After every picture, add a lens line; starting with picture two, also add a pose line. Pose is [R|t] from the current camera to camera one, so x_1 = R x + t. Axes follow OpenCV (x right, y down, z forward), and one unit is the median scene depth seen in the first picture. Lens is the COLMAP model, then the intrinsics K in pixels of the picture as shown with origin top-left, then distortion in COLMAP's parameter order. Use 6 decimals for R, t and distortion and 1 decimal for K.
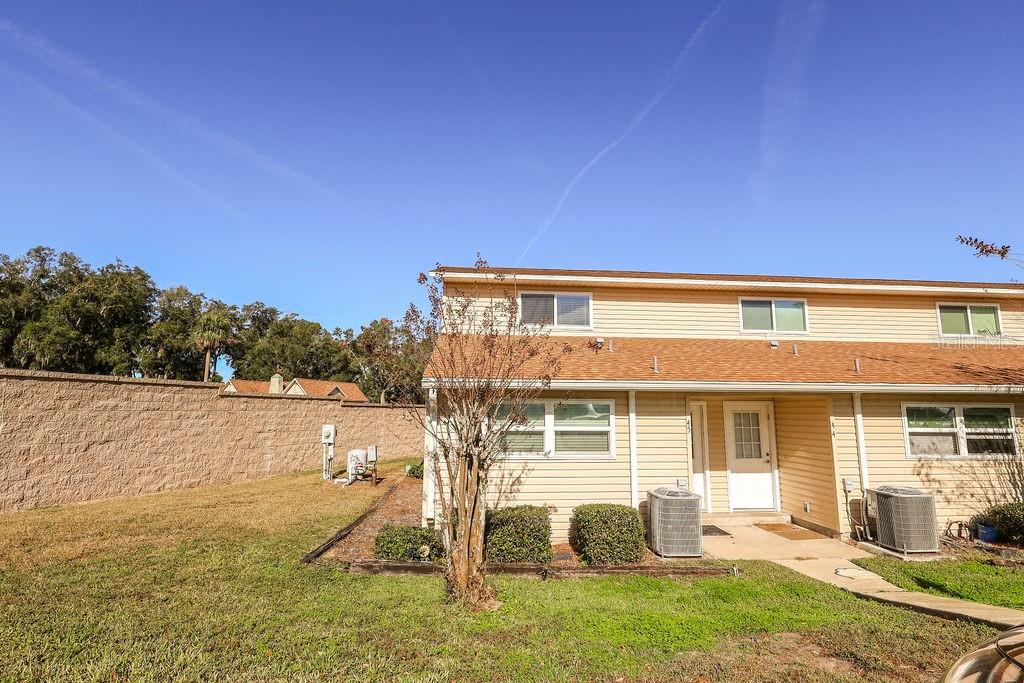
lens RADIAL K [[471.6, 0, 512.0], [0, 471.6, 341.5], [0, 0, 1]] dist [-0.003330, 0.000842]
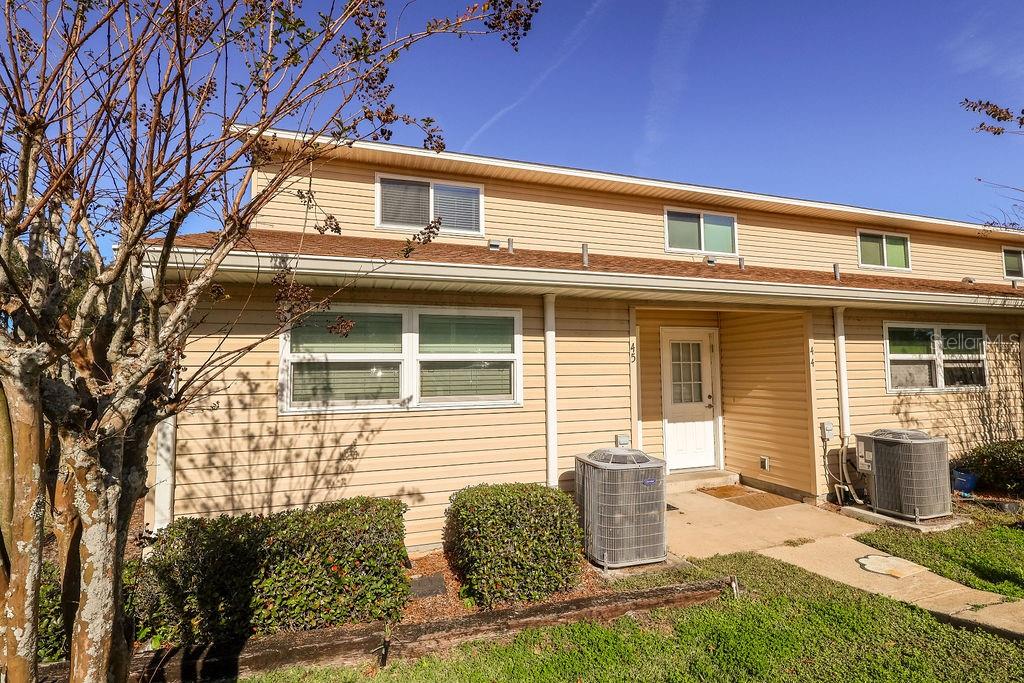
lens RADIAL K [[471.6, 0, 512.0], [0, 471.6, 341.5], [0, 0, 1]] dist [-0.003330, 0.000842]
pose [[0.971733, -0.002833, 0.236065, 0.063344], [-0.015735, 0.996927, 0.076734, 0.117815], [-0.235557, -0.078279, 0.968703, 0.417821]]
